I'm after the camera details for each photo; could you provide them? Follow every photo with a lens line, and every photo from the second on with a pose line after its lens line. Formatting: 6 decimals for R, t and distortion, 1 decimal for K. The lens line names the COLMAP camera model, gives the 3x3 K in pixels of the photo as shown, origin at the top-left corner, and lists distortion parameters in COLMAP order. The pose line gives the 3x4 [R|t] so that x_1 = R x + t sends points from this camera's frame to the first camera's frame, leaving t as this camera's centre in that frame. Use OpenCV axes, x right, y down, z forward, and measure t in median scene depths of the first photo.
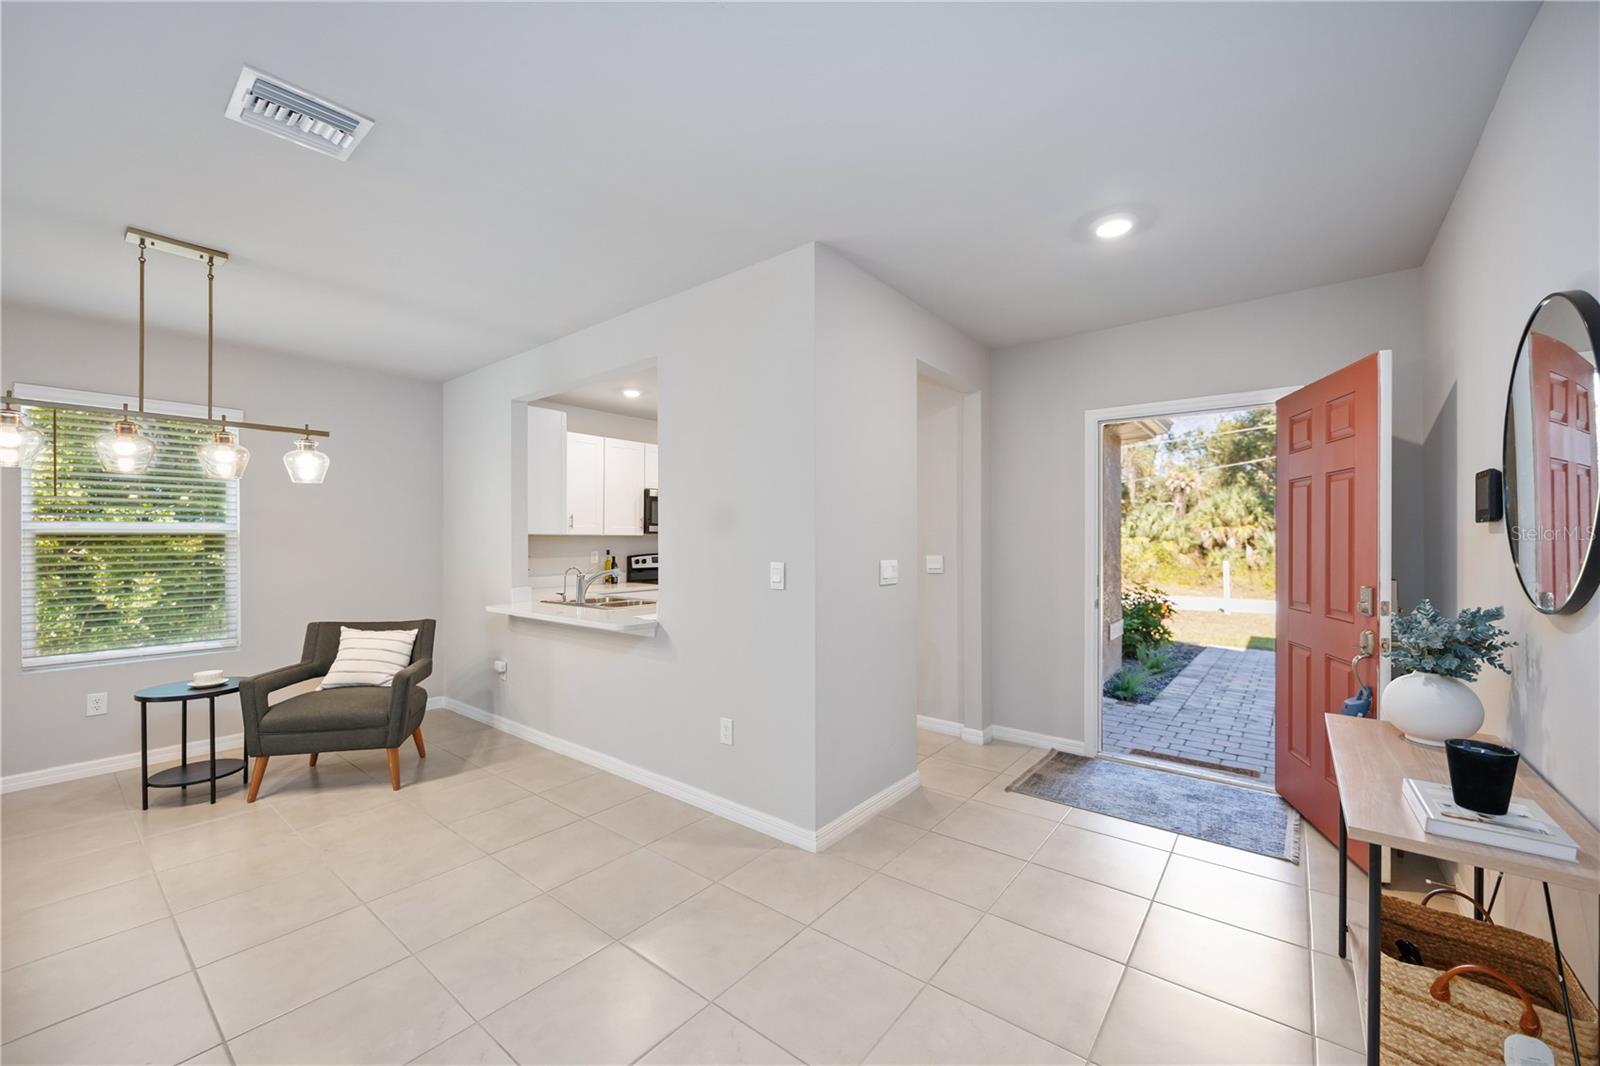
lens RADIAL K [[606.2, 0, 864.4], [0, 606.2, 533.0], [0, 0, 1]] dist [-0.000303, -0.000075]
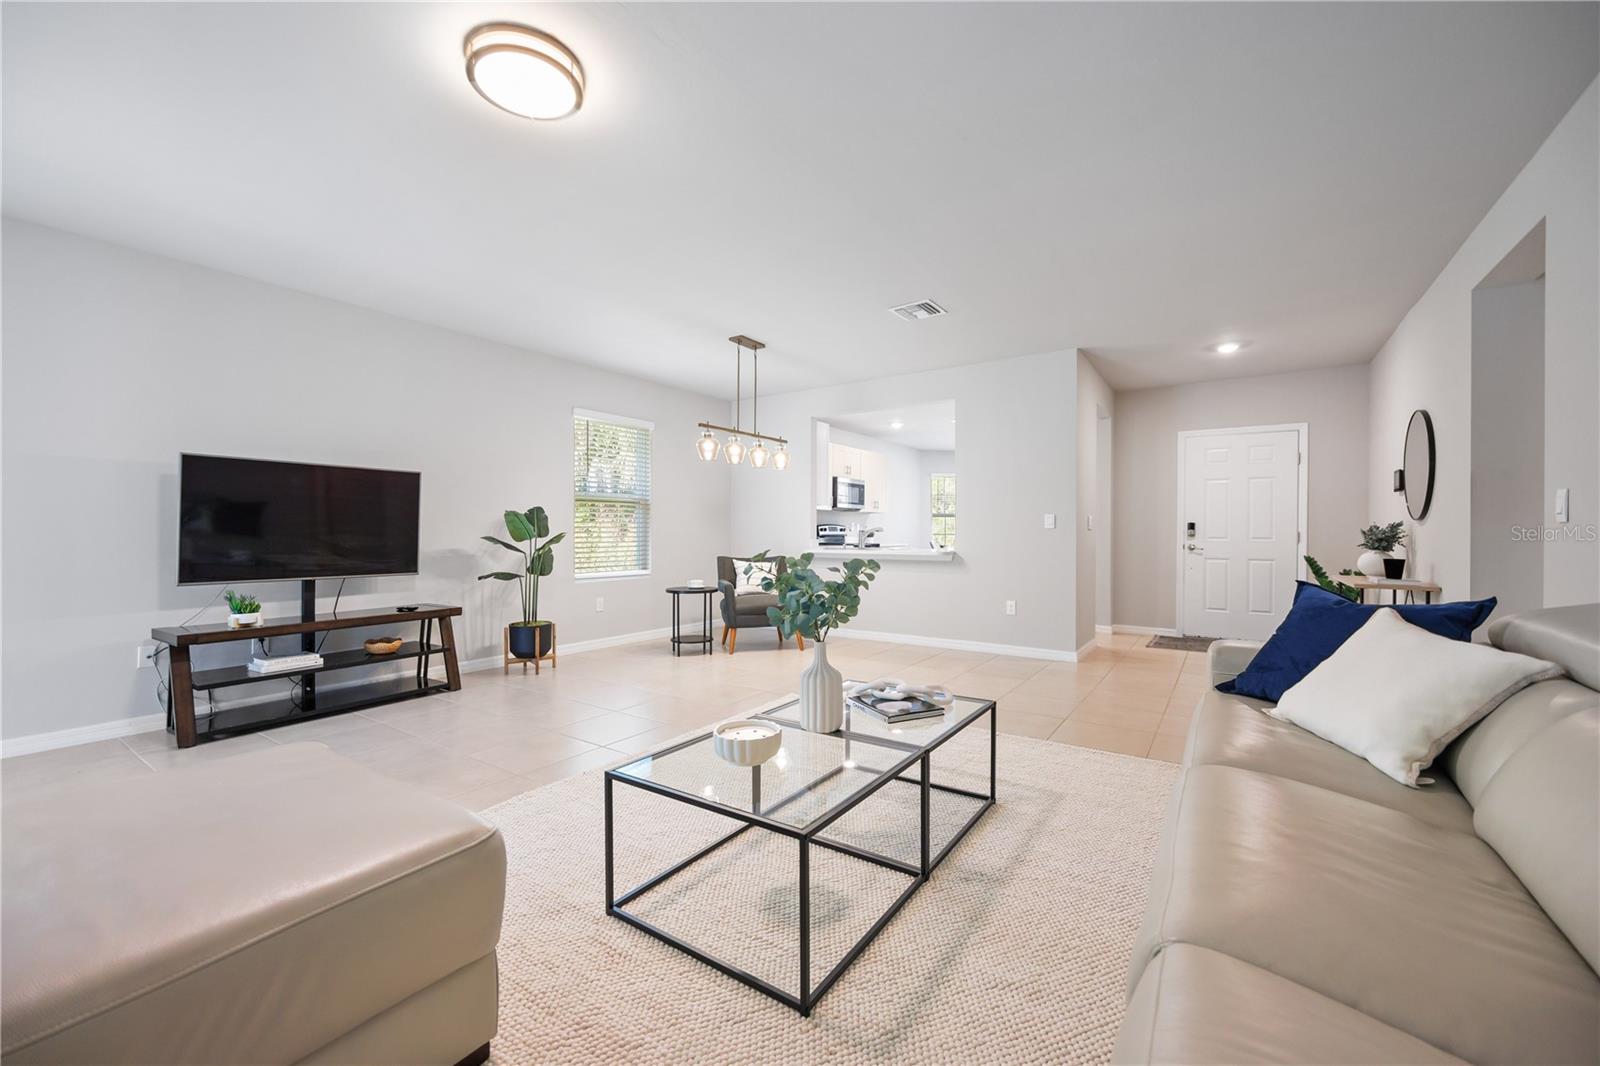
lens RADIAL K [[617.1, 0, 858.0], [0, 617.1, 528.5], [0, 0, 1]] dist [-0.000166, -0.000089]
pose [[0.997222, 0.004818, 0.074334, -0.819983], [-0.005073, 0.999982, 0.003239, 0.082606], [-0.074317, -0.003607, 0.997228, -0.814980]]
